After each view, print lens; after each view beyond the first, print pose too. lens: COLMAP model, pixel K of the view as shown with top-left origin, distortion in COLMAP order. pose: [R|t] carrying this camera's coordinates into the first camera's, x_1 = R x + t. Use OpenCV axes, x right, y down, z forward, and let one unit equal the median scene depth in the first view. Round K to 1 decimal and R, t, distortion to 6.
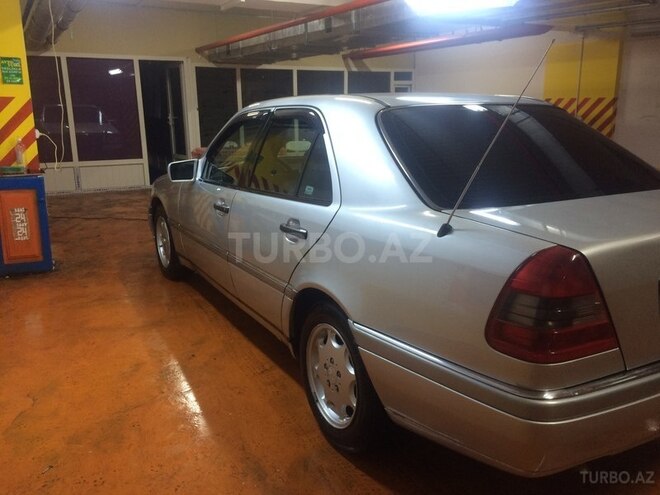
lens RADIAL K [[571.8, 0, 330.9], [0, 571.8, 246.3], [0, 0, 1]] dist [0.052209, -0.066956]
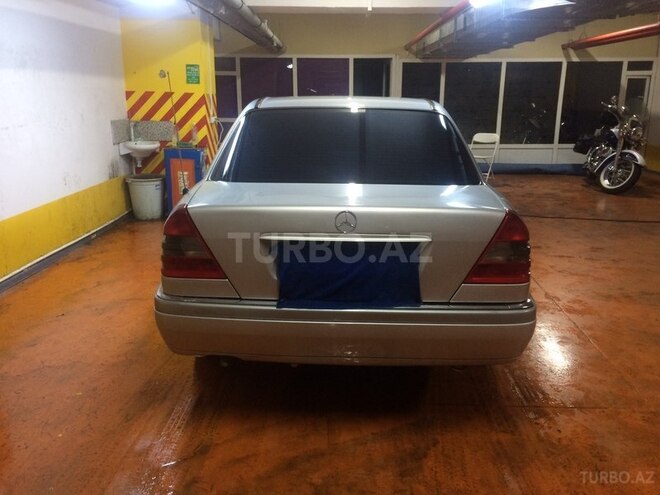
lens RADIAL K [[571.8, 0, 328.3], [0, 571.8, 249.0], [0, 0, 1]] dist [0.052209, -0.066956]
pose [[0.858200, 0.140503, -0.493712, 0.228100], [-0.129050, 0.989975, 0.057411, -0.002530], [0.496829, 0.014444, 0.867728, -0.022255]]
